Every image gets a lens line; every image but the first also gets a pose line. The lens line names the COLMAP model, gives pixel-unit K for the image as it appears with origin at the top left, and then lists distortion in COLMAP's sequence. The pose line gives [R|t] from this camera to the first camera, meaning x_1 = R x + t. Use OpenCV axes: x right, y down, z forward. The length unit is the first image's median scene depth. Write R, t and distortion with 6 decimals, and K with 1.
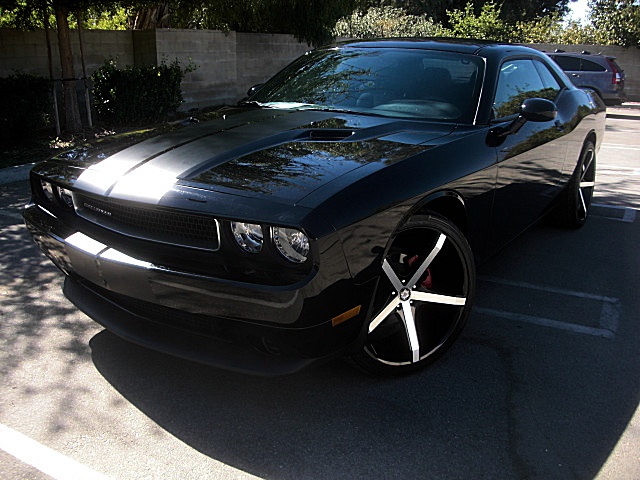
lens RADIAL K [[627.0, 0, 309.2], [0, 627.0, 241.9], [0, 0, 1]] dist [-0.228218, 0.236777]
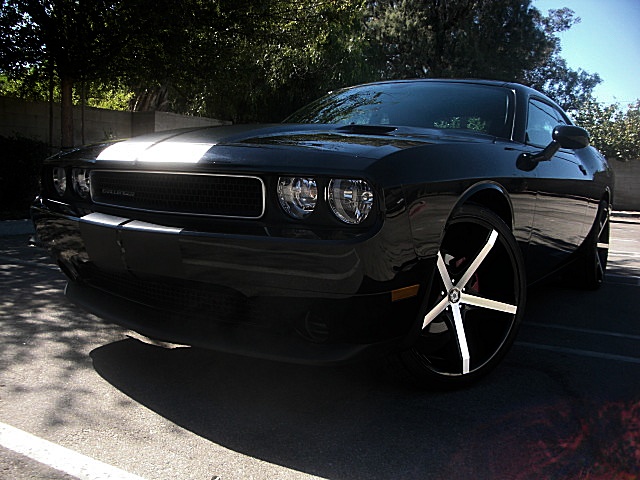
lens RADIAL K [[627.0, 0, 309.2], [0, 627.0, 241.9], [0, 0, 1]] dist [-0.228218, 0.236777]
pose [[0.998736, 0.038131, 0.032752, -0.087909], [-0.031304, 0.981624, -0.188238, 0.178756], [-0.039328, 0.186975, 0.981577, 0.105602]]
